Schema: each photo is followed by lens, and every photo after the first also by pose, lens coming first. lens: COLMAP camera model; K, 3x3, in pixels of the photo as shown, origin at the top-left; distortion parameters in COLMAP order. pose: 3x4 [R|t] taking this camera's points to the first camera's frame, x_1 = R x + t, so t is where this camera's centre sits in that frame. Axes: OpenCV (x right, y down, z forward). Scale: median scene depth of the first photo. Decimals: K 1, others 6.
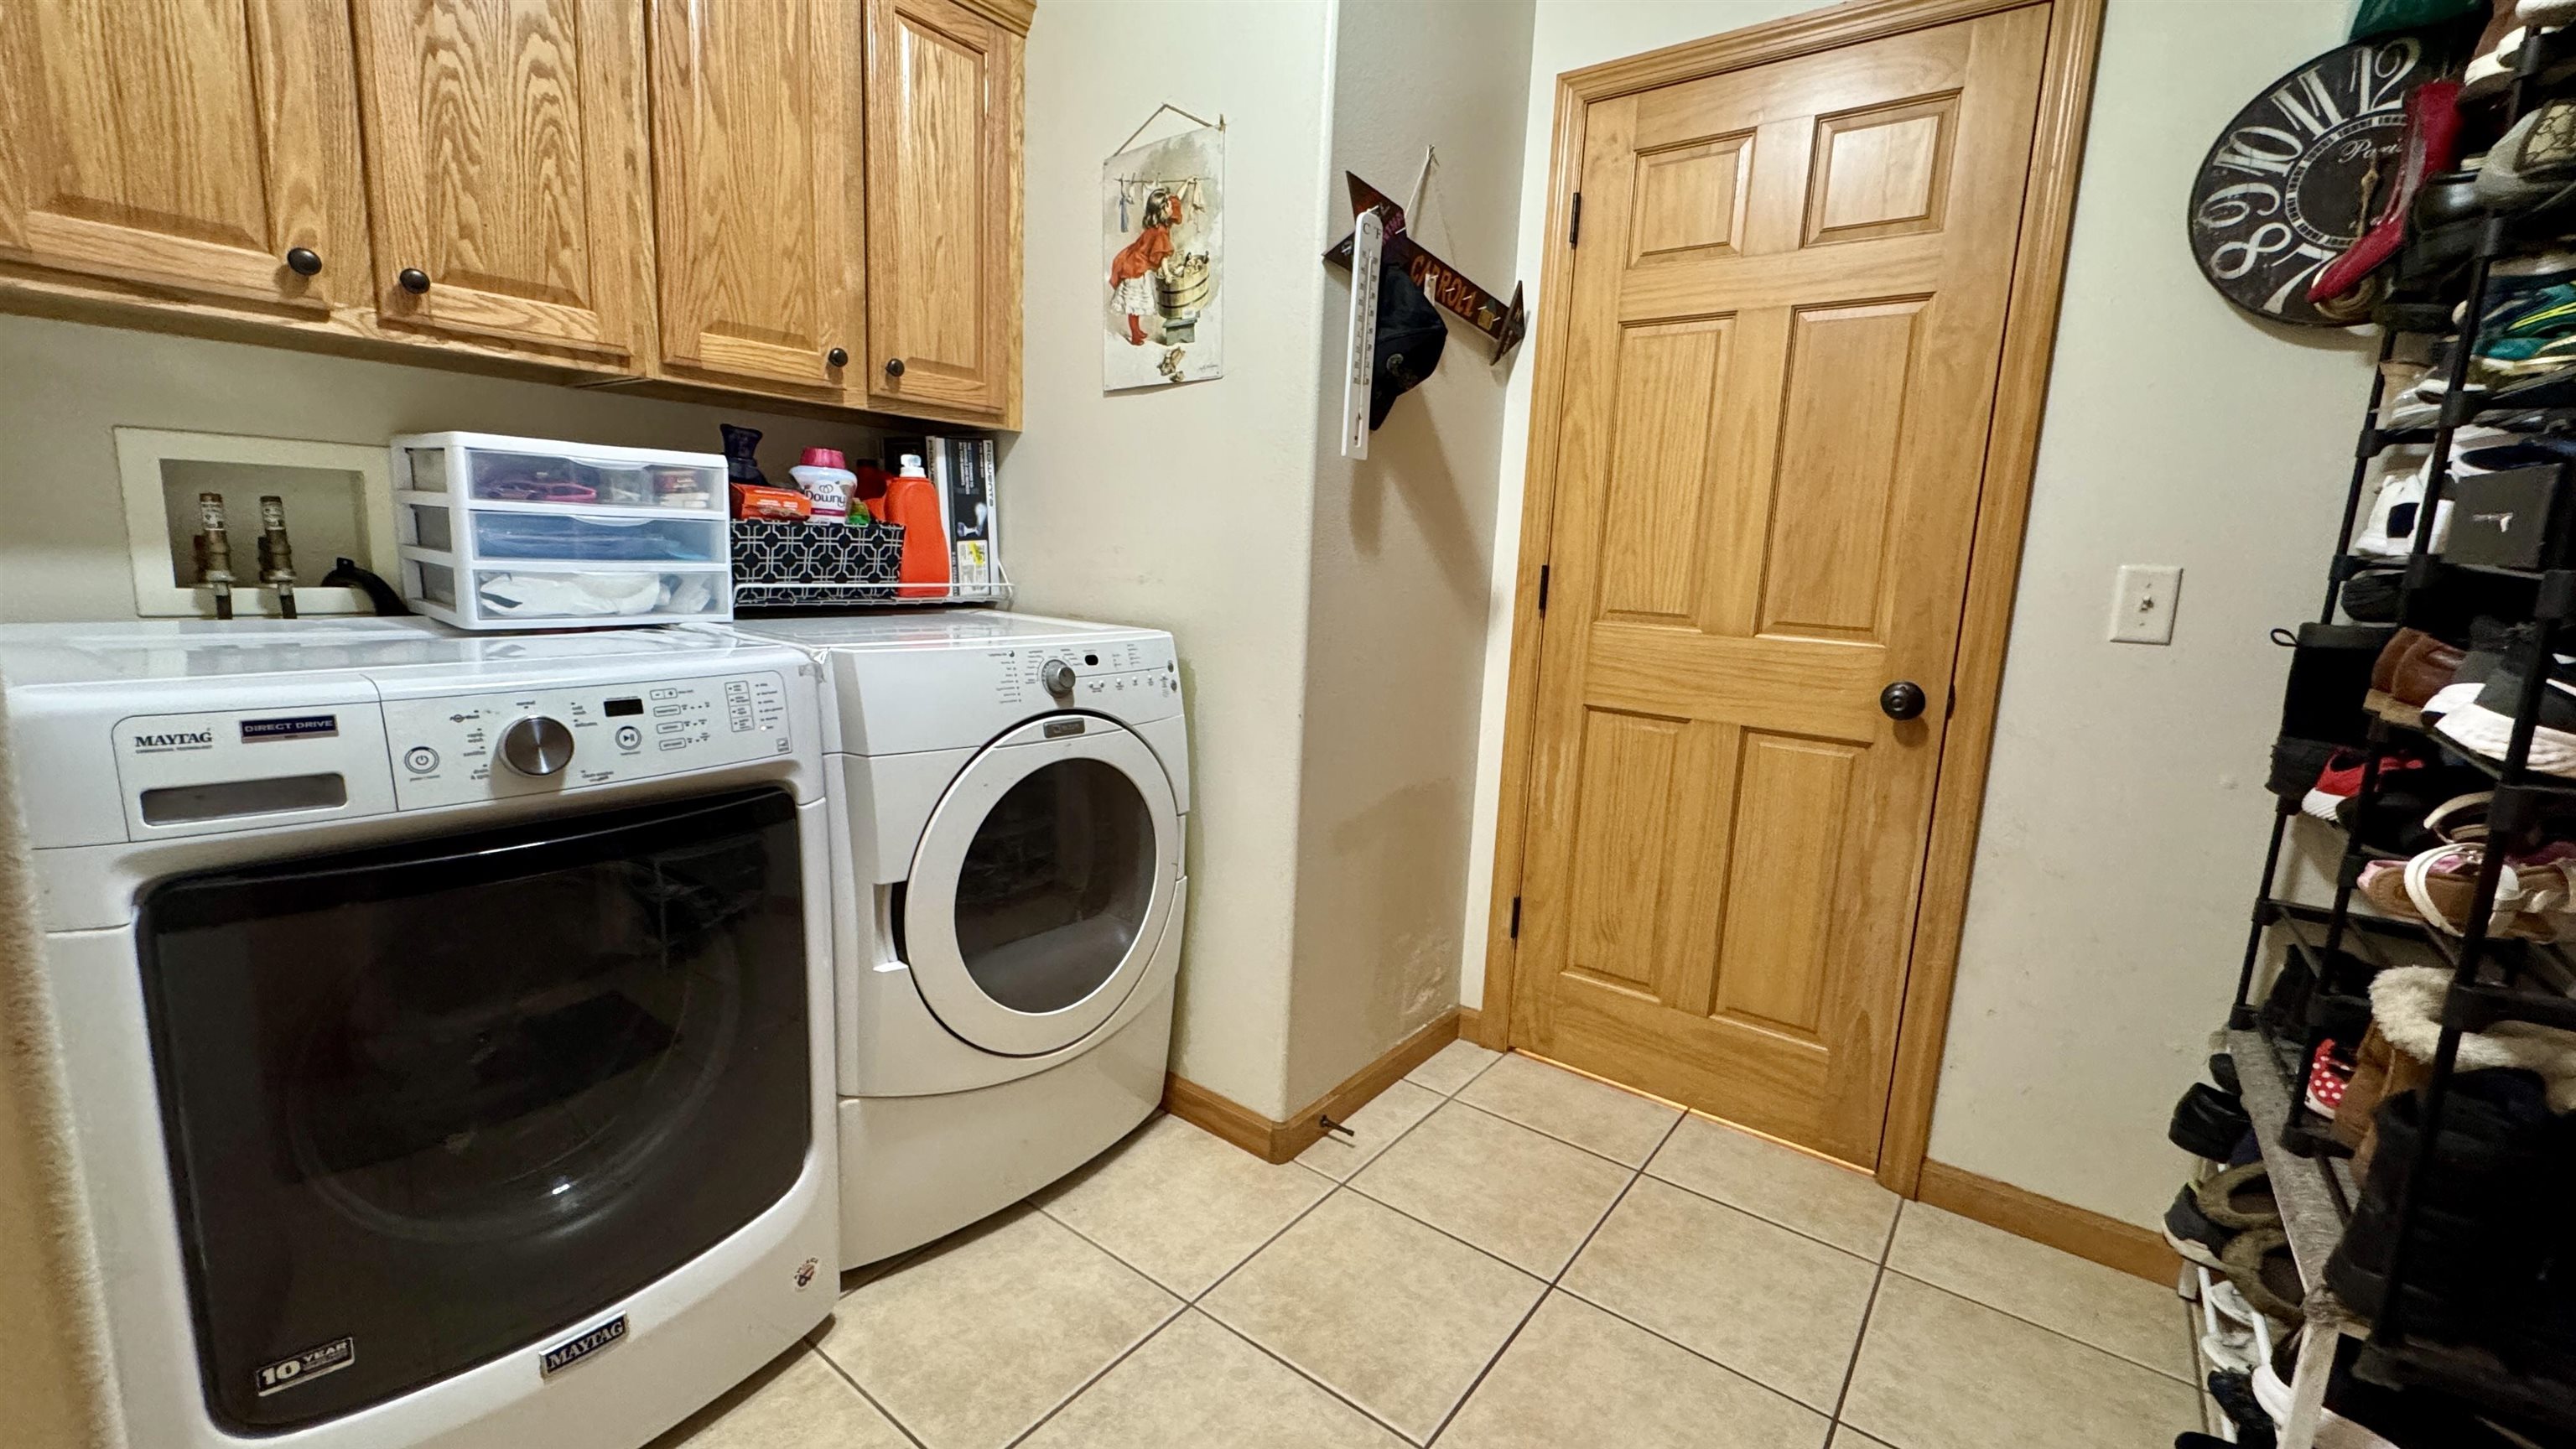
lens RADIAL K [[1050.9, 0, 1279.6], [0, 1050.9, 727.0], [0, 0, 1]] dist [0.001115, -0.000068]
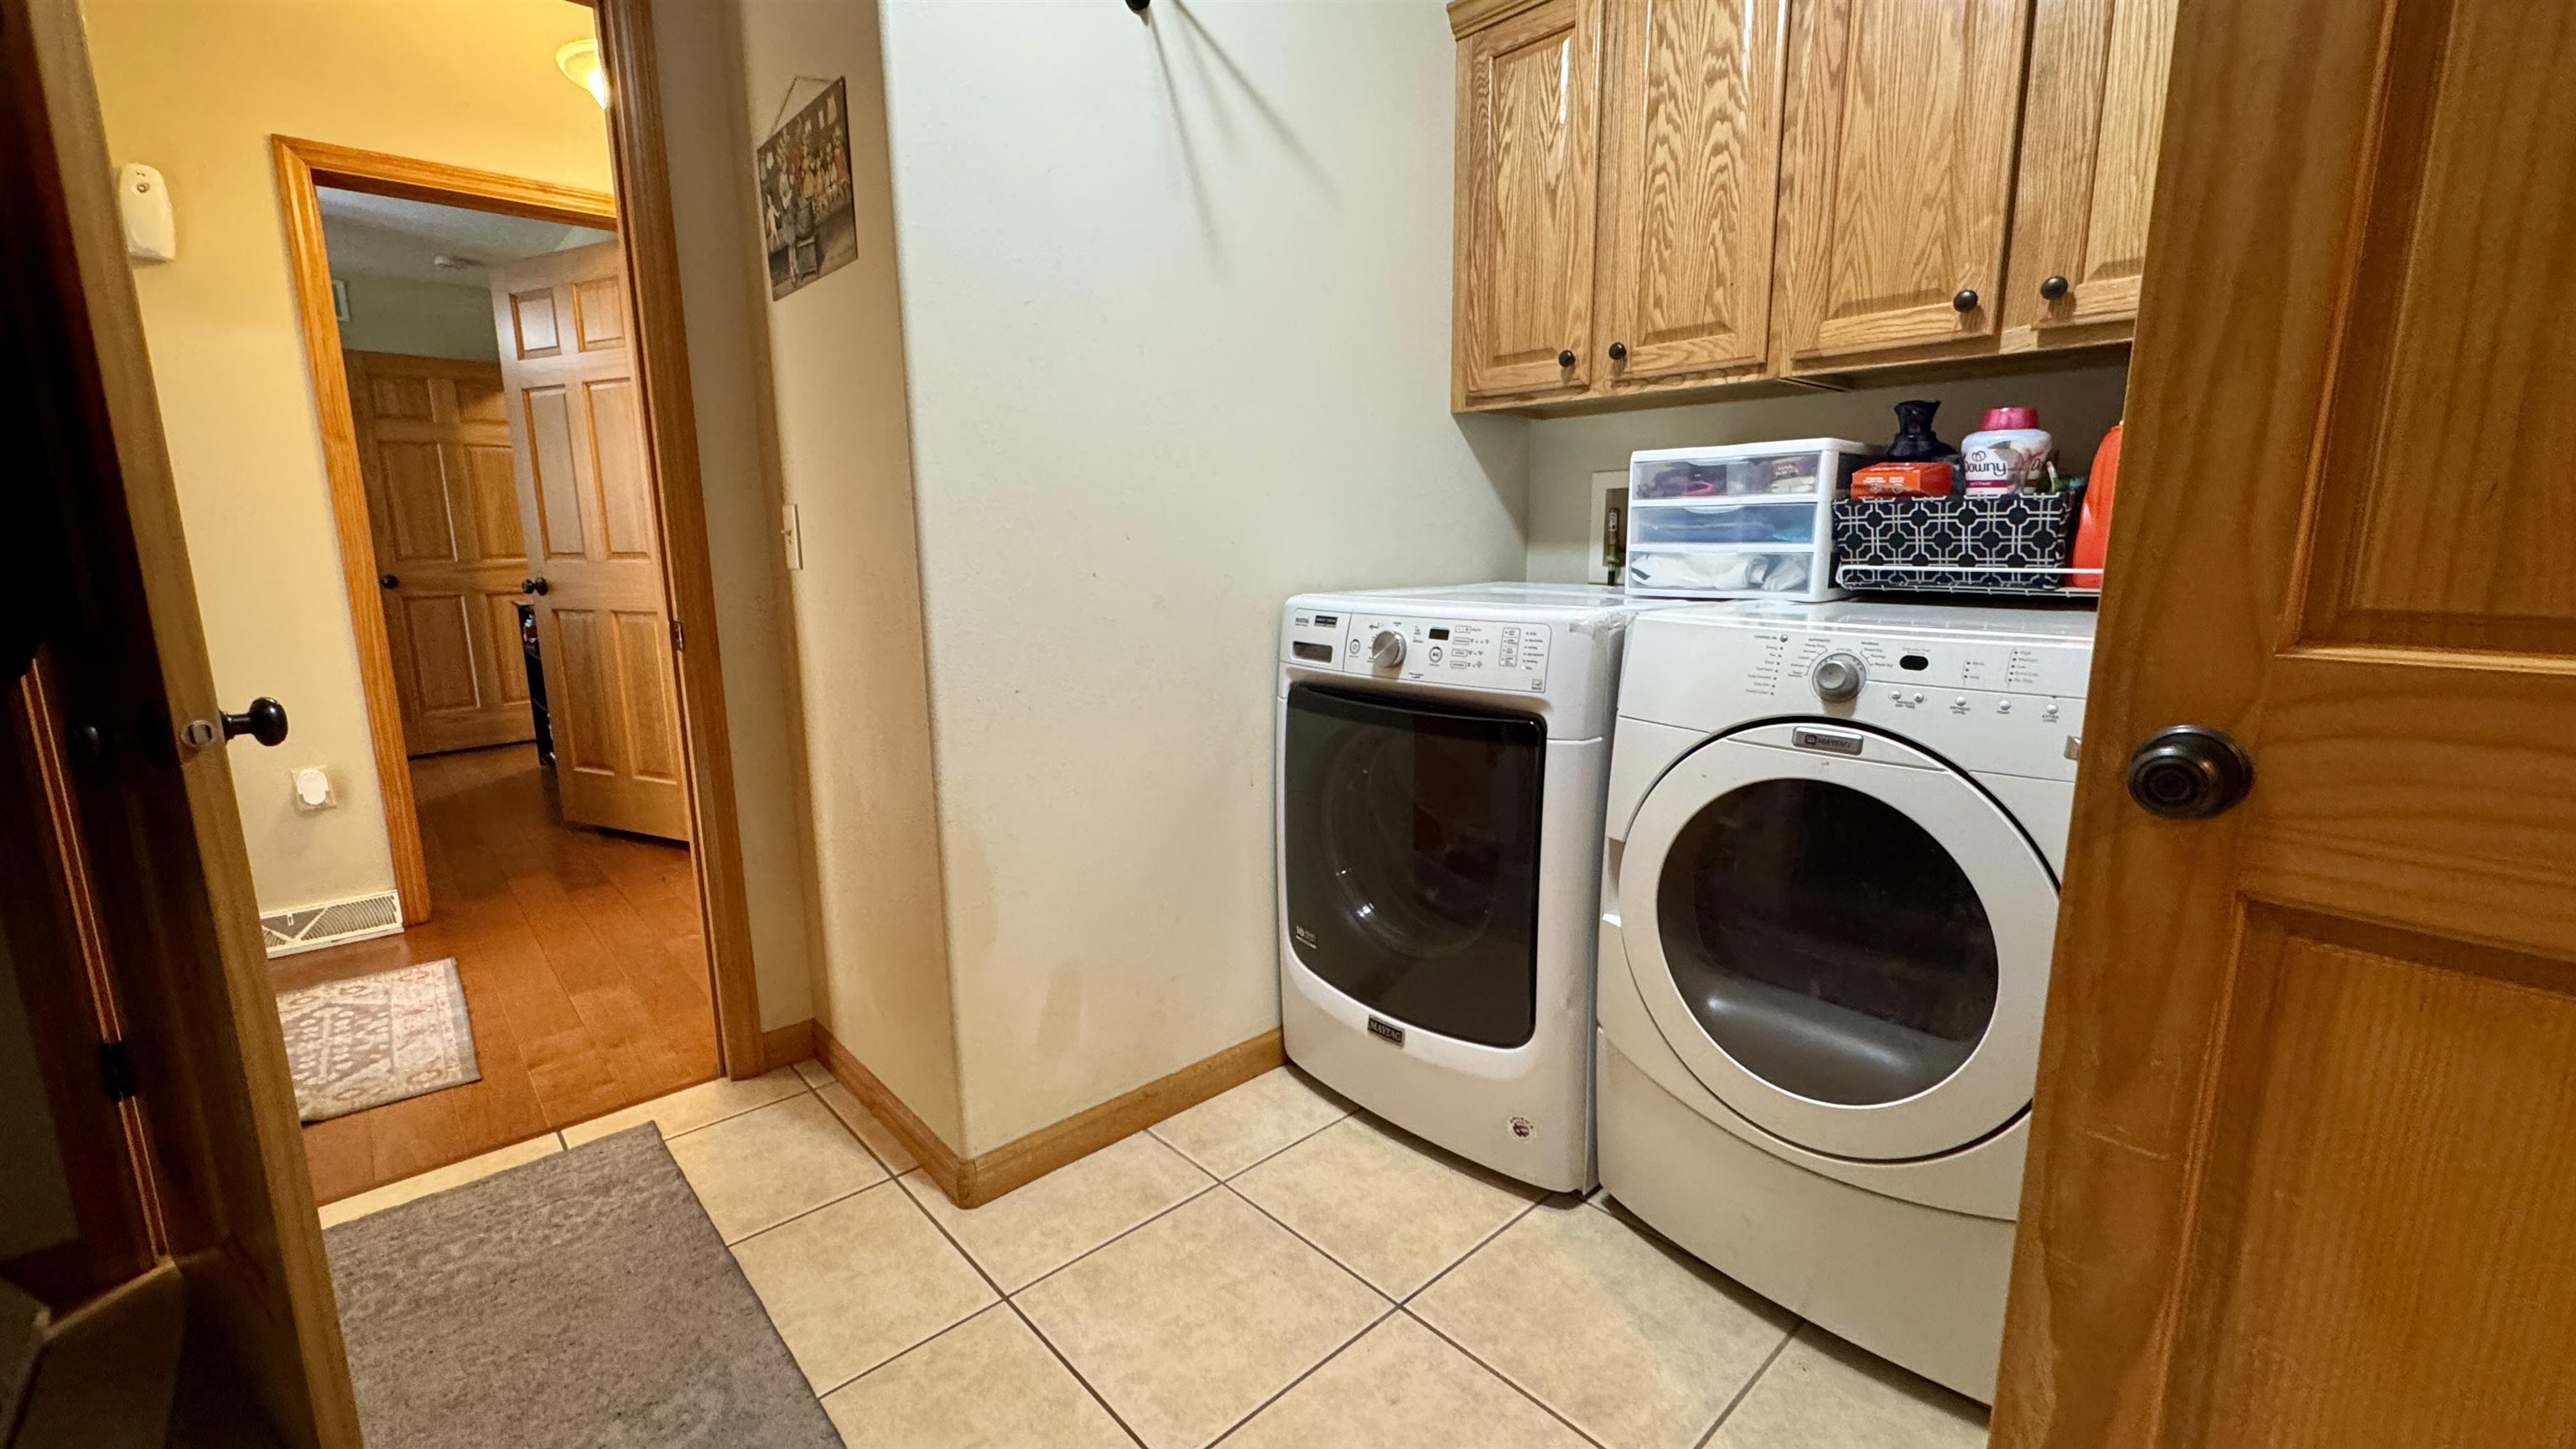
lens RADIAL K [[1050.9, 0, 1282.1], [0, 1050.9, 723.8], [0, 0, 1]] dist [0.001115, -0.000068]
pose [[-0.174240, 0.136237, -0.975233, 0.646695], [-0.164757, 0.972388, 0.165276, -0.076469], [0.970822, 0.189474, -0.146983, 0.751108]]
